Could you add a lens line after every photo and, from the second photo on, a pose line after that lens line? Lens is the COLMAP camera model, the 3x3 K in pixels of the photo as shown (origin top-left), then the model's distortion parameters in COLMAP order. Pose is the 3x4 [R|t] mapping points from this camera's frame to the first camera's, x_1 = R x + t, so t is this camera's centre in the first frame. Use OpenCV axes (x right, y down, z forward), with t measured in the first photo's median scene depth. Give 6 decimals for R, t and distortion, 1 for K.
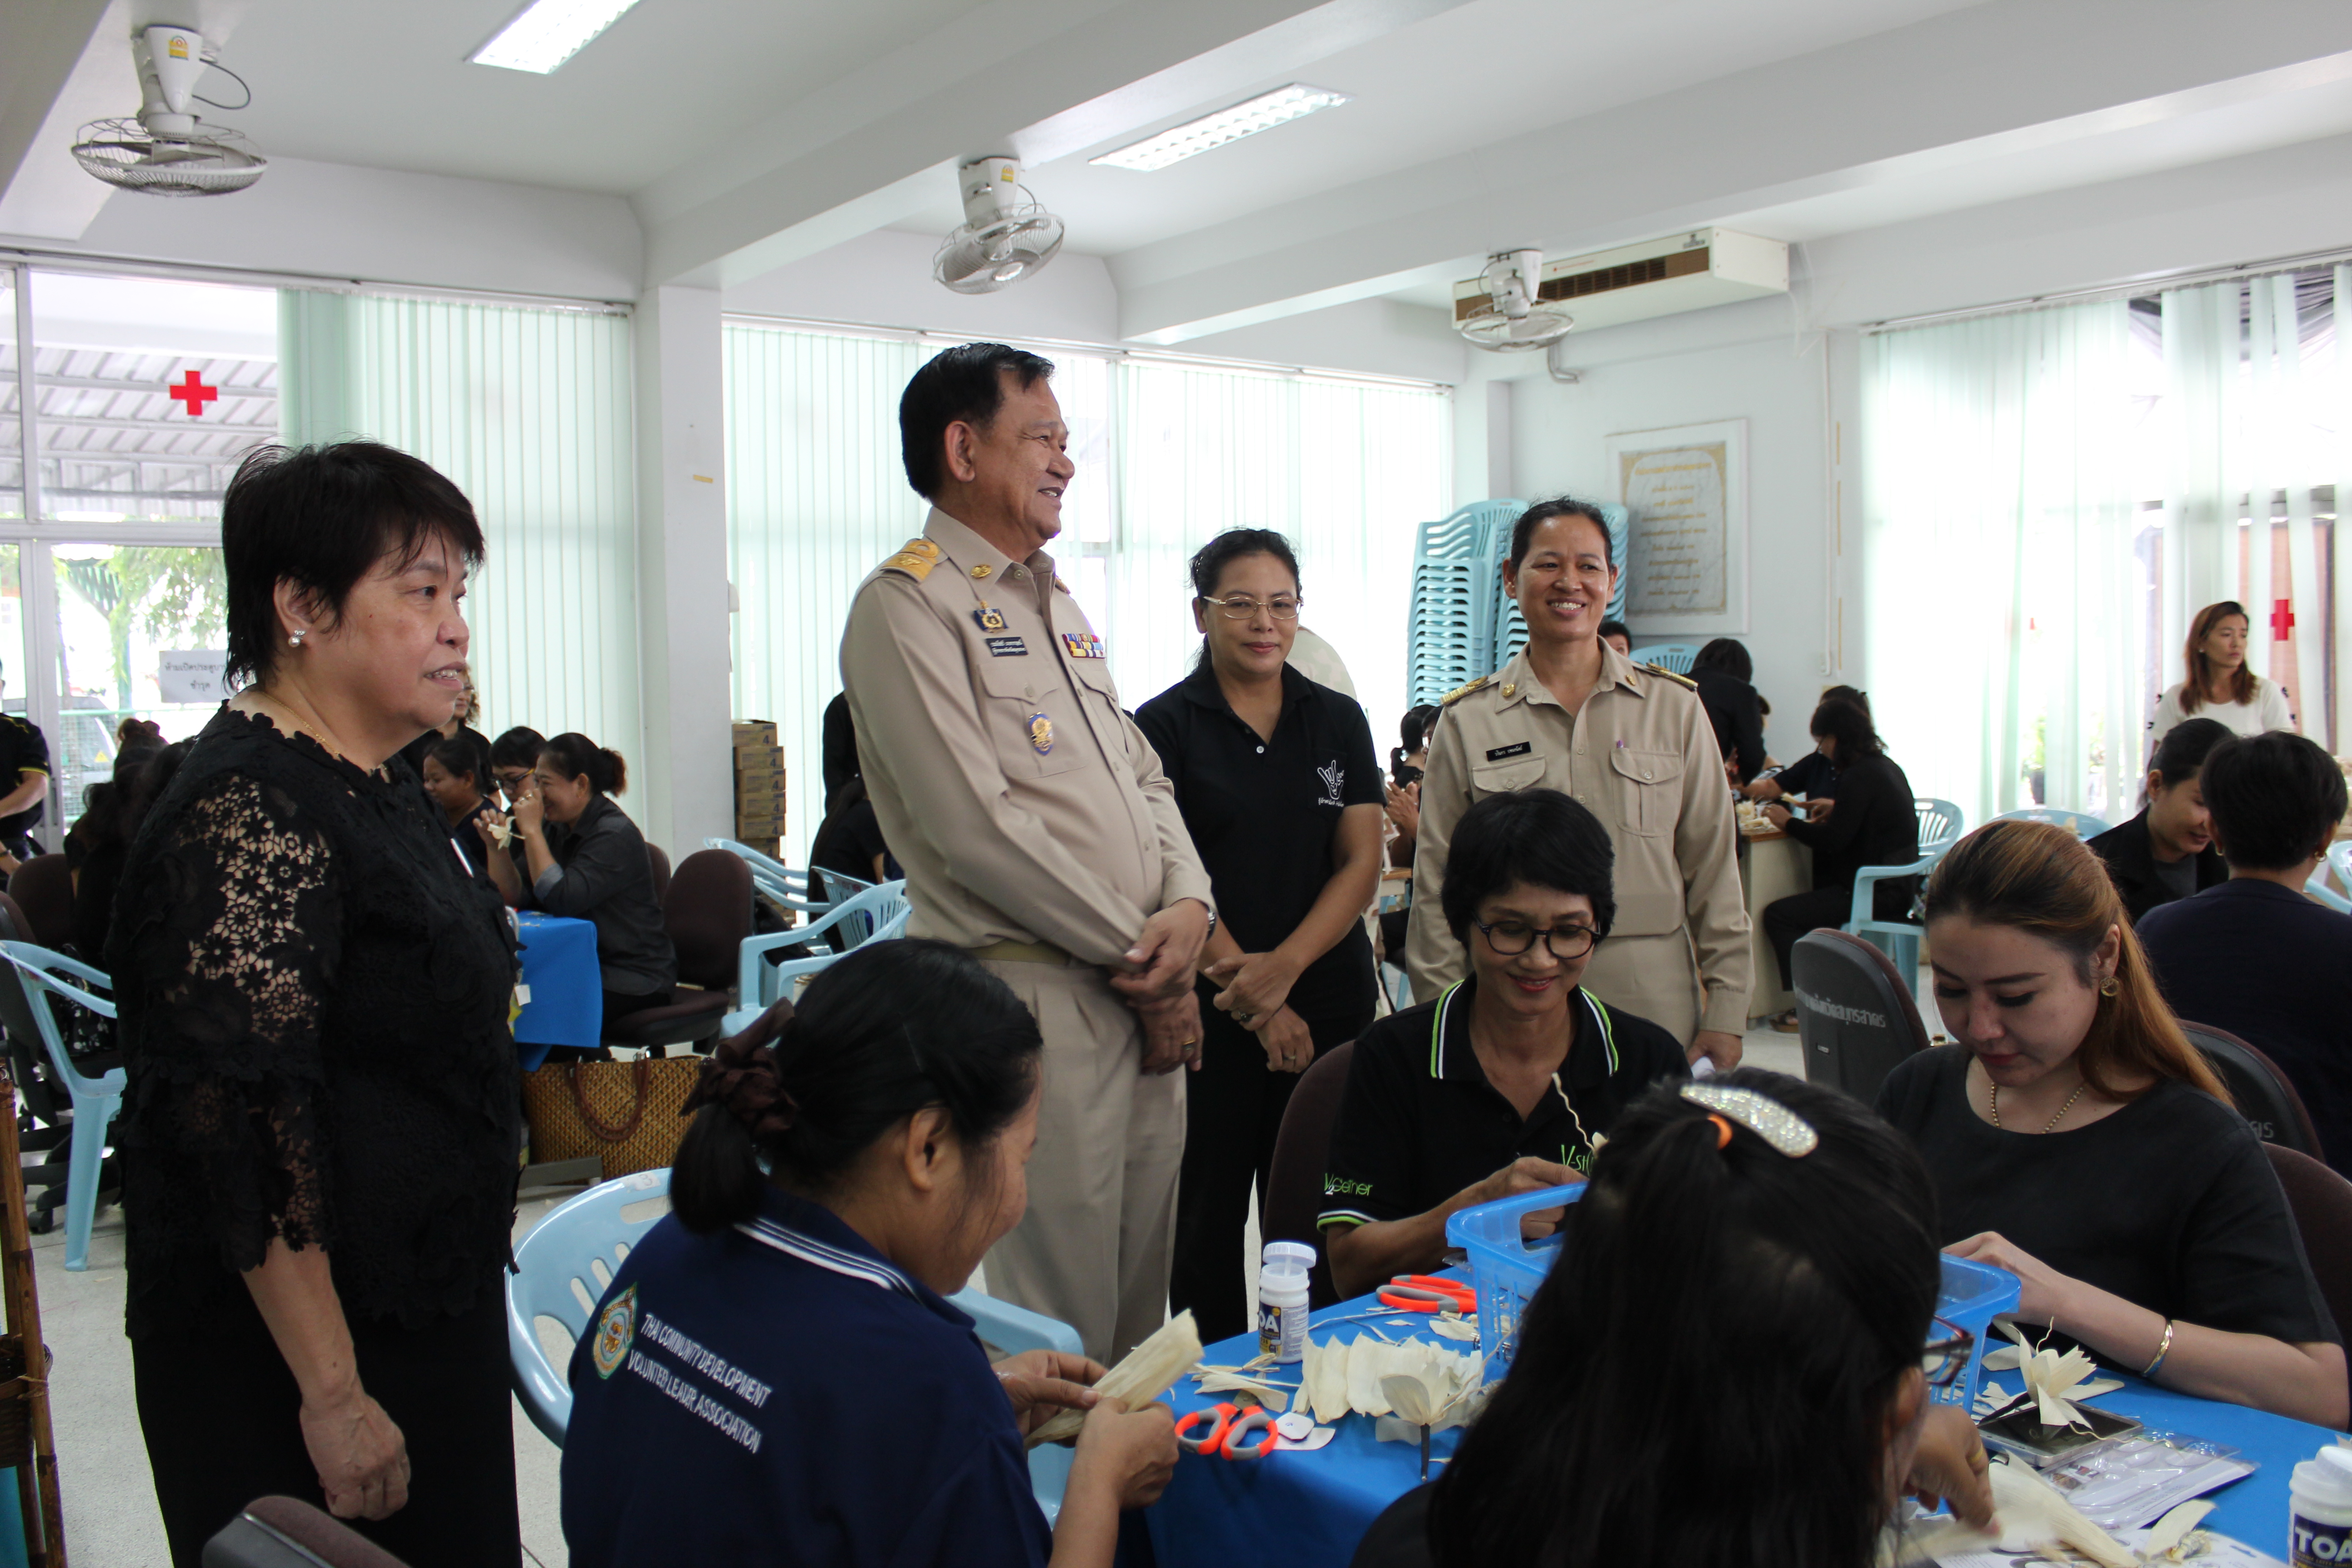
lens RADIAL K [[1991.0, 0, 1184.9], [0, 1991.0, 779.2], [0, 0, 1]] dist [-0.157886, 0.159120]
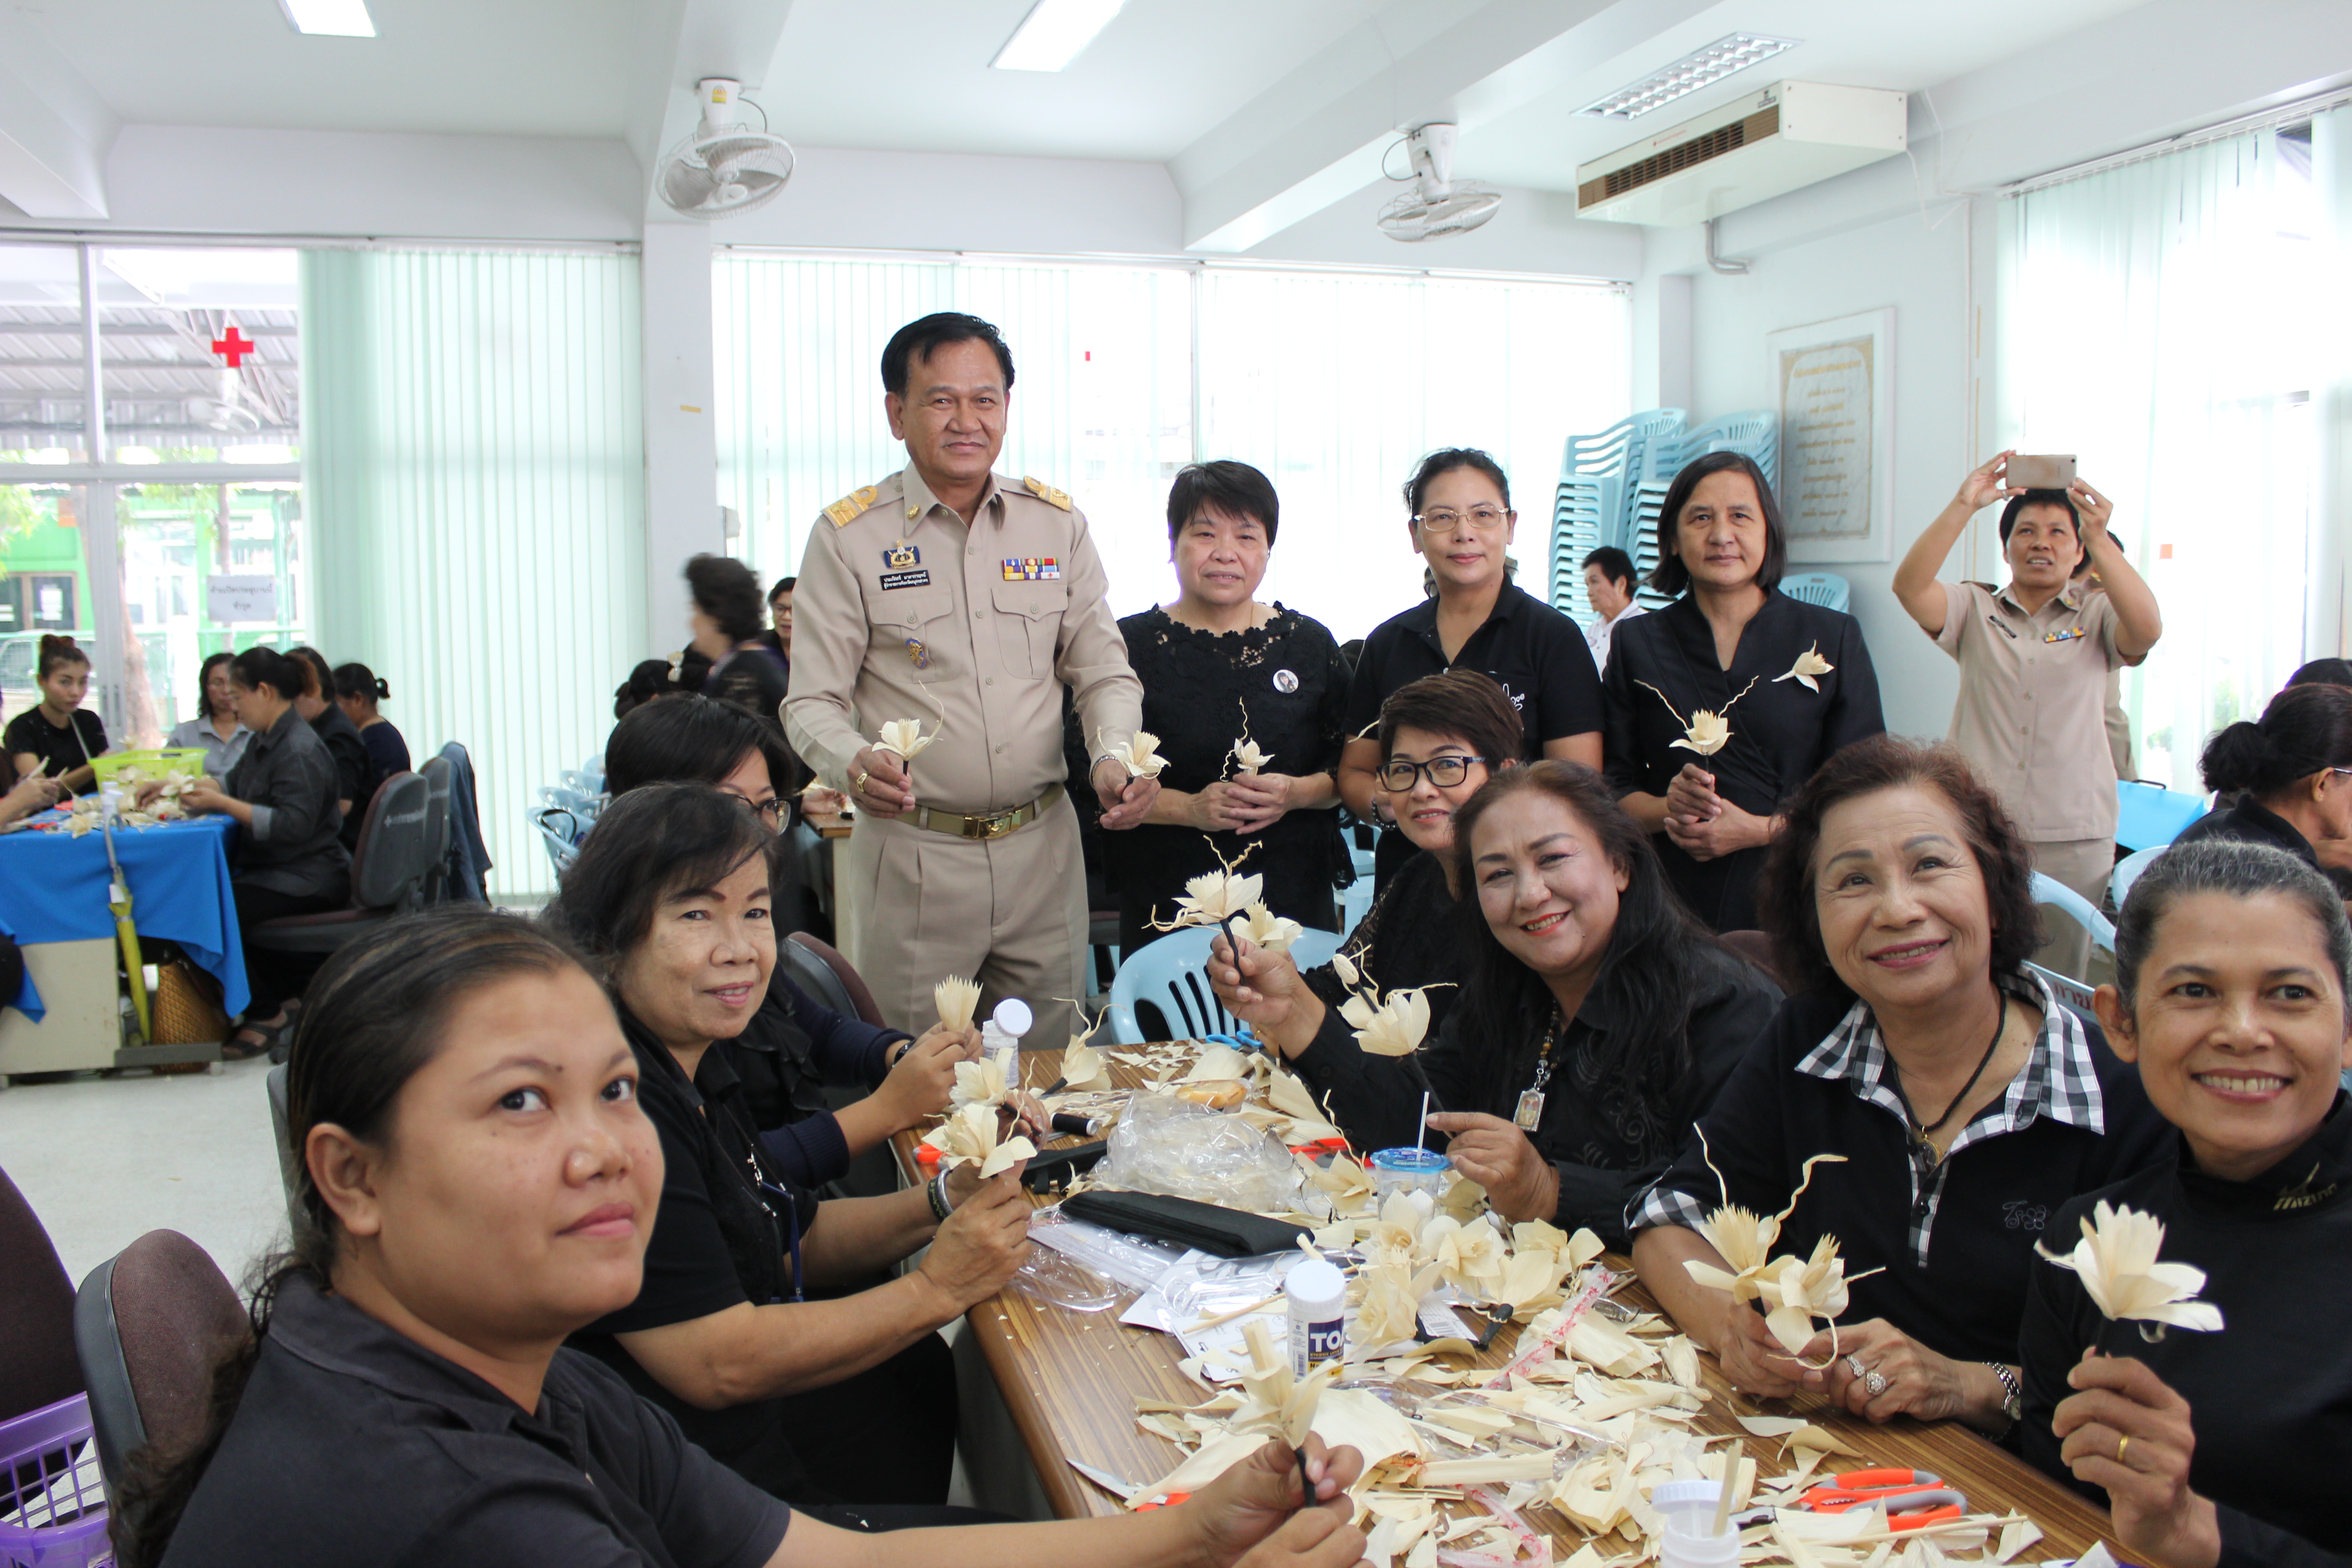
lens RADIAL K [[1991.0, 0, 1160.6], [0, 1991.0, 781.5], [0, 0, 1]] dist [-0.157886, 0.159120]
pose [[0.930706, 0.043449, -0.363179, 0.324754], [-0.027782, 0.998449, 0.048253, -0.012181], [0.364712, -0.034820, 0.930469, 0.106839]]
